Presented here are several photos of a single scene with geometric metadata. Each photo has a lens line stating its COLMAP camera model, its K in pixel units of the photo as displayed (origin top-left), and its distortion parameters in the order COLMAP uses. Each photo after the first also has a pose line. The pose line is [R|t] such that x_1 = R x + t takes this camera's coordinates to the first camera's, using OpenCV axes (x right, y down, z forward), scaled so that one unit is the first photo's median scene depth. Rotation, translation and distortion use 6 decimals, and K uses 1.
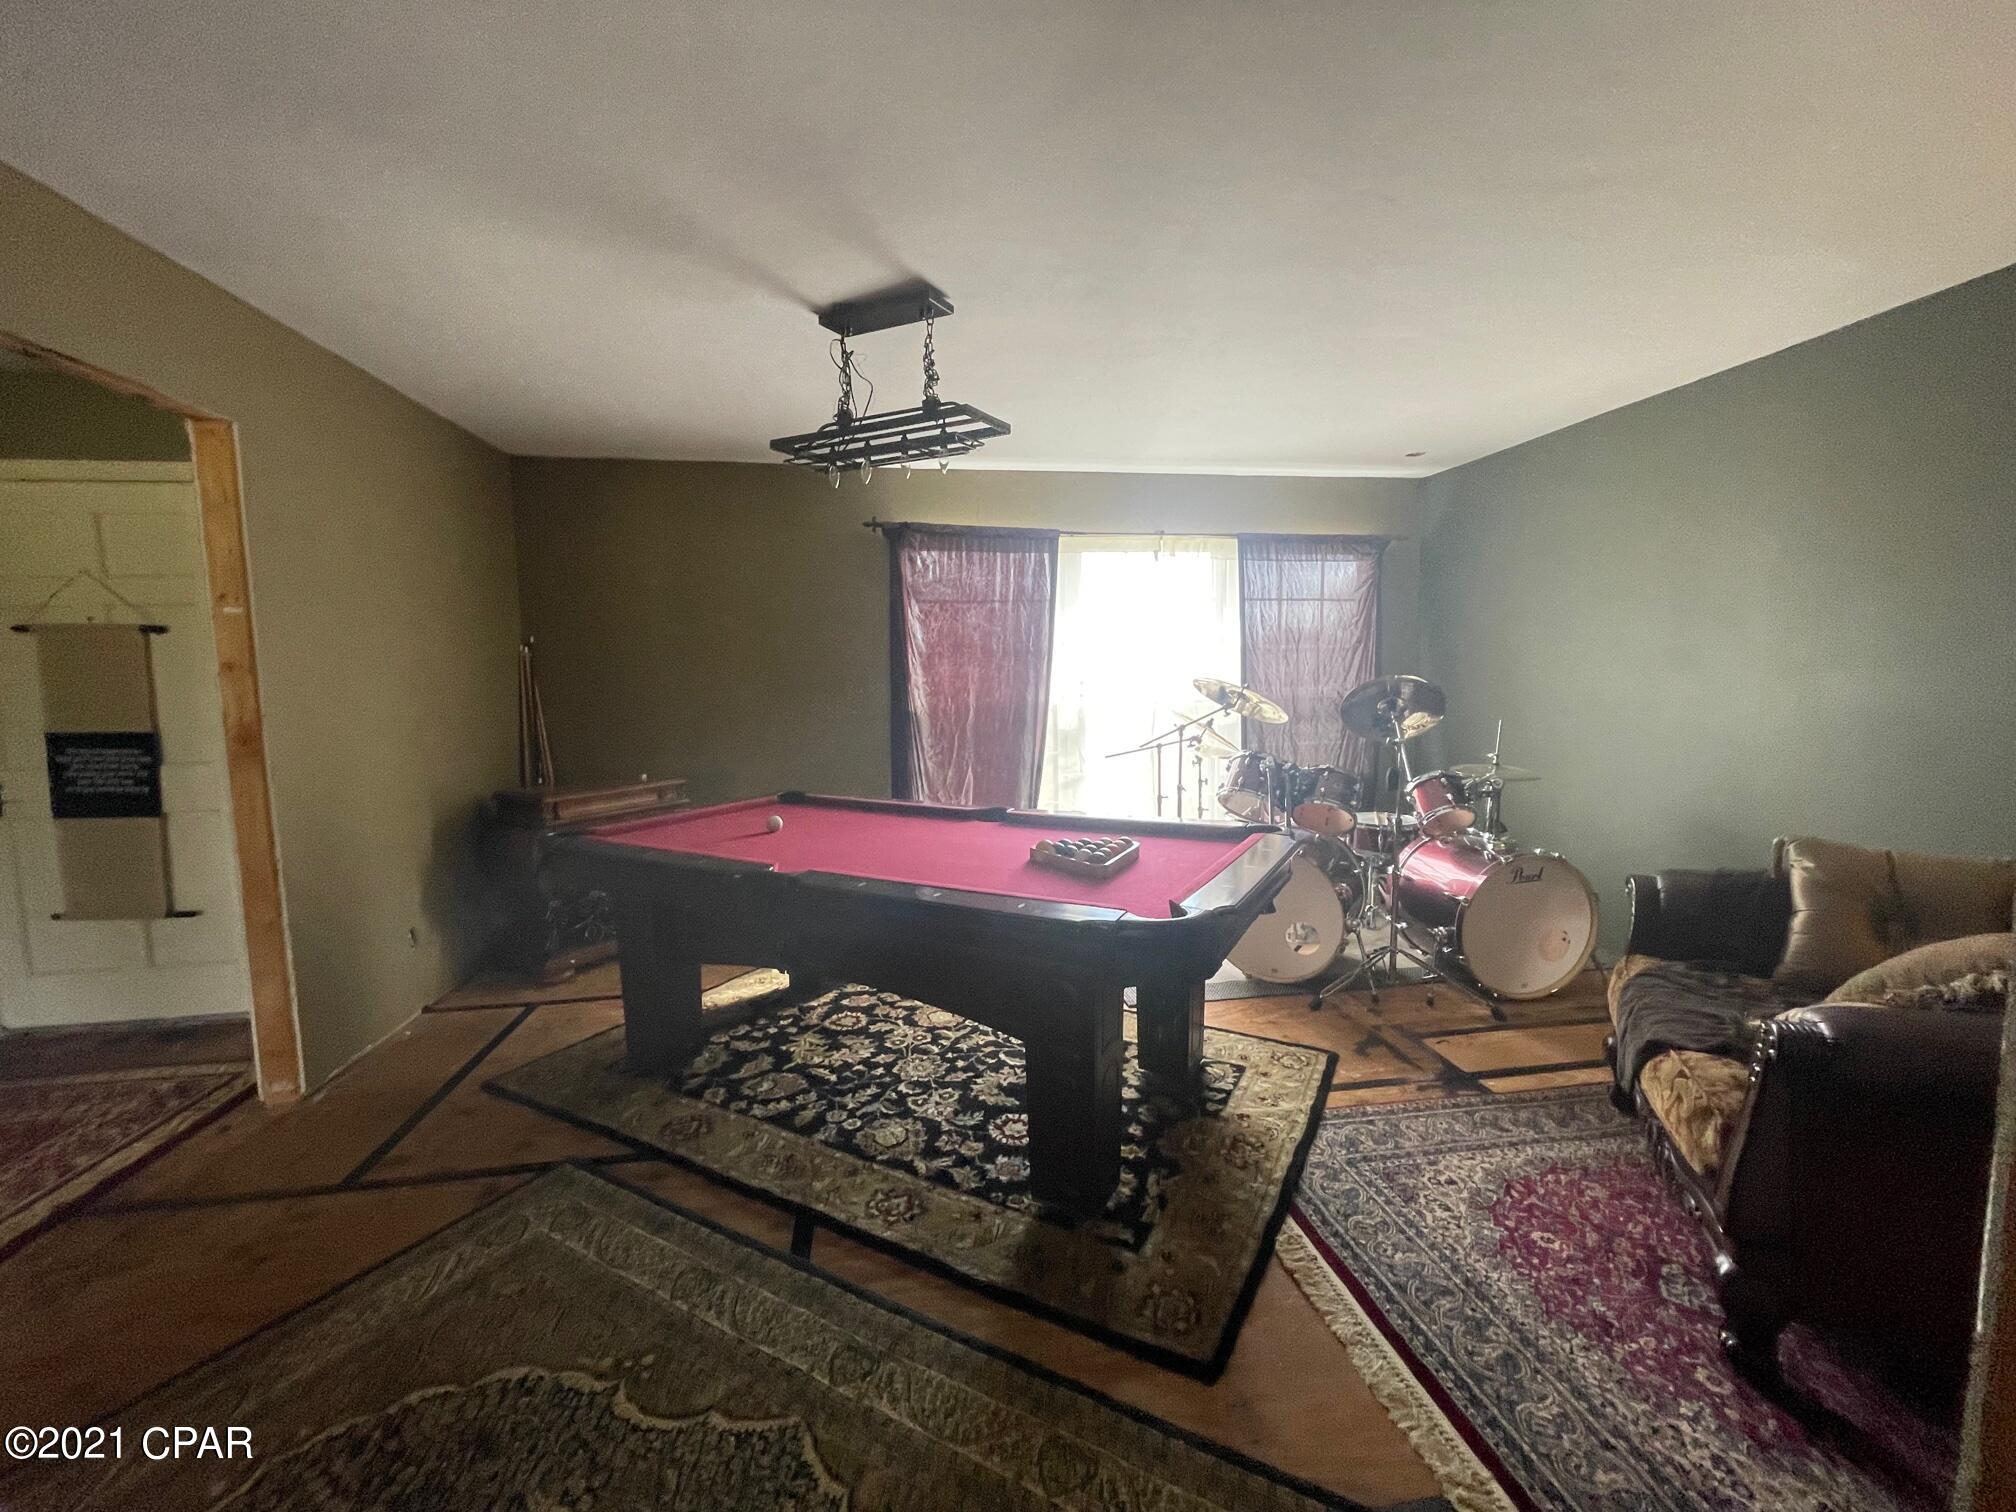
lens RADIAL K [[817.2, 0, 1008.8], [0, 817.2, 754.5], [0, 0, 1]] dist [-0.001287, -0.001001]
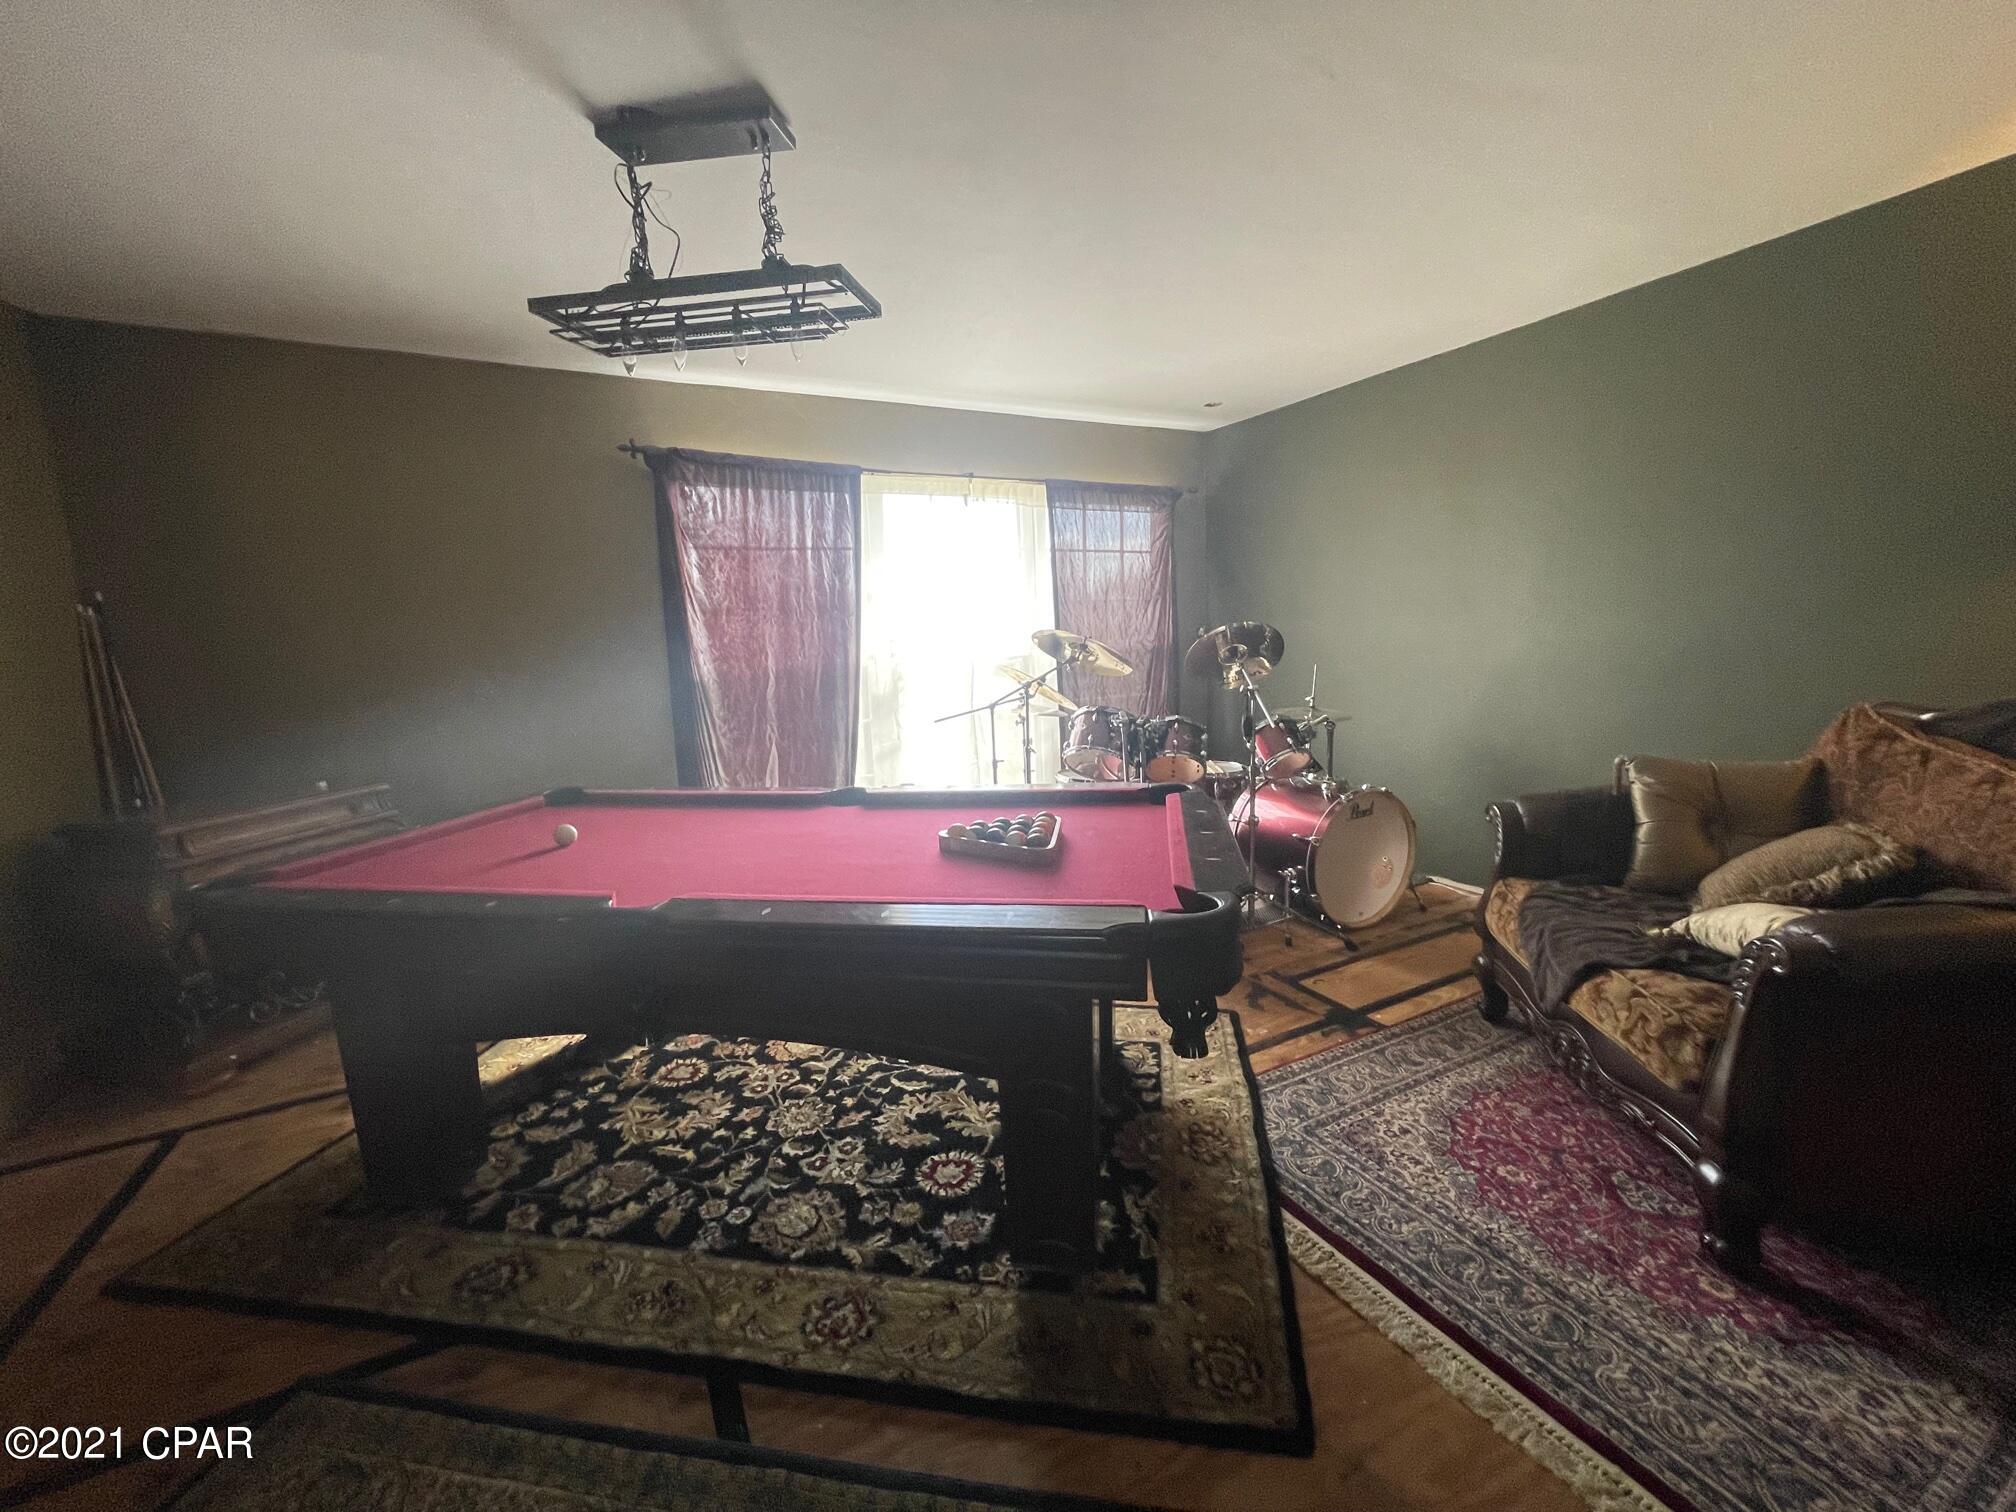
lens RADIAL K [[817.2, 0, 1011.7], [0, 817.2, 754.7], [0, 0, 1]] dist [-0.001287, -0.001001]
pose [[0.945919, -0.069771, 0.316811, -0.150260], [0.056210, 0.997077, 0.051756, -0.004422], [-0.319495, -0.031149, 0.947076, 0.189489]]
